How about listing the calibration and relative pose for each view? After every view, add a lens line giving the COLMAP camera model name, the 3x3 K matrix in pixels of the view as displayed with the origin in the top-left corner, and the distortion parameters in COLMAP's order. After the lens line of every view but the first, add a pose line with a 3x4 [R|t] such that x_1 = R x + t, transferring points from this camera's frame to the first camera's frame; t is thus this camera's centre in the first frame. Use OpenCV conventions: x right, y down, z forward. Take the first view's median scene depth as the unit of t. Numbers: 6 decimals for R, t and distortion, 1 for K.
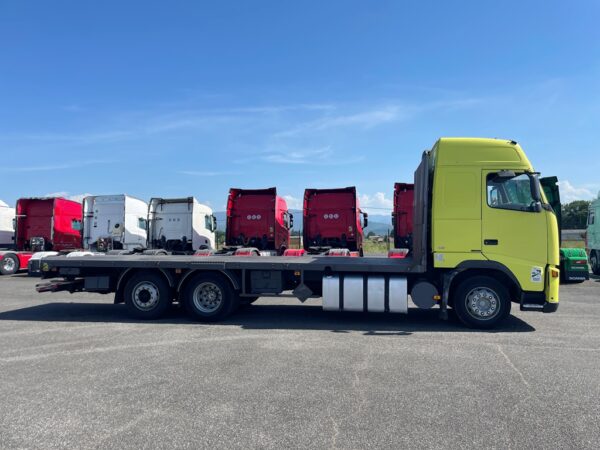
lens RADIAL K [[443.9, 0, 301.2], [0, 443.9, 234.7], [0, 0, 1]] dist [0.086081, -0.116817]
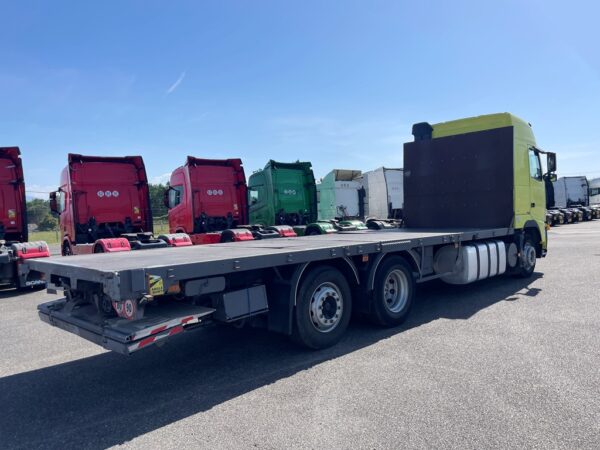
lens RADIAL K [[443.9, 0, 301.2], [0, 443.9, 234.7], [0, 0, 1]] dist [0.086081, -0.116817]
pose [[0.600579, -0.060392, 0.797282, -0.737565], [0.040520, 0.998161, 0.045085, 0.013366], [-0.798538, 0.005229, 0.601921, 0.607923]]
